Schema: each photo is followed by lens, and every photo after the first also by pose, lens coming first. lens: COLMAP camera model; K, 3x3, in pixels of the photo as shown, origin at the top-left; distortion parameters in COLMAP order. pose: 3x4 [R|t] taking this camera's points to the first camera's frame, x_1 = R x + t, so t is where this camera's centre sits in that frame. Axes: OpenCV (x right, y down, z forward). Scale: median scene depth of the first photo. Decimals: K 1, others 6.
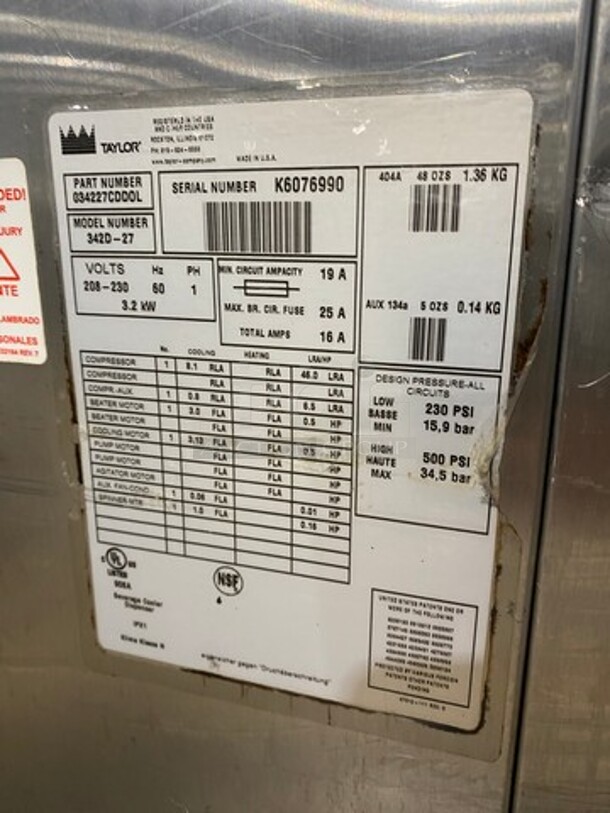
lens RADIAL K [[614.3, 0, 305.9], [0, 614.3, 410.2], [0, 0, 1]] dist [0.009052, -0.003208]
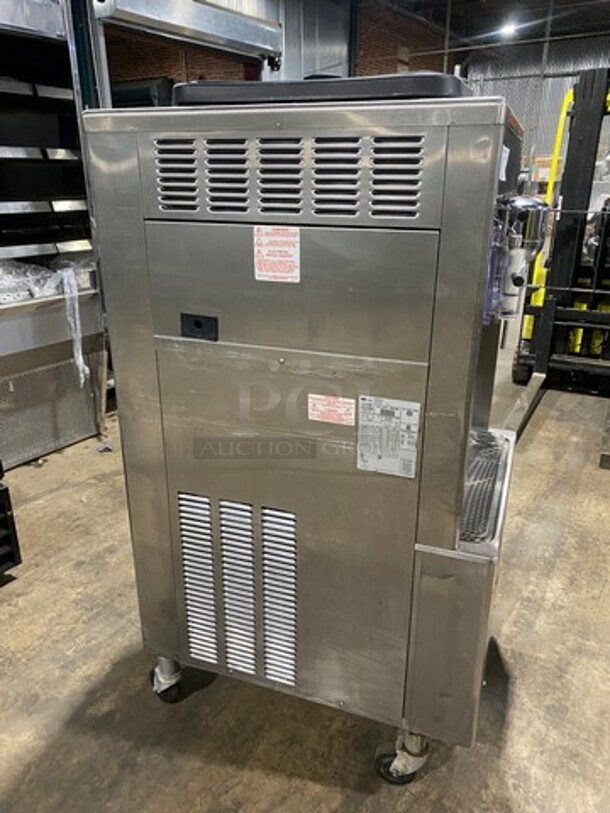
lens RADIAL K [[614.3, 0, 305.9], [0, 614.3, 410.2], [0, 0, 1]] dist [0.009052, -0.003208]
pose [[0.997969, 0.026290, -0.058032, -0.637405], [-0.019793, 0.993755, 0.109814, -1.117793], [0.060556, -0.108442, 0.992257, -6.571472]]
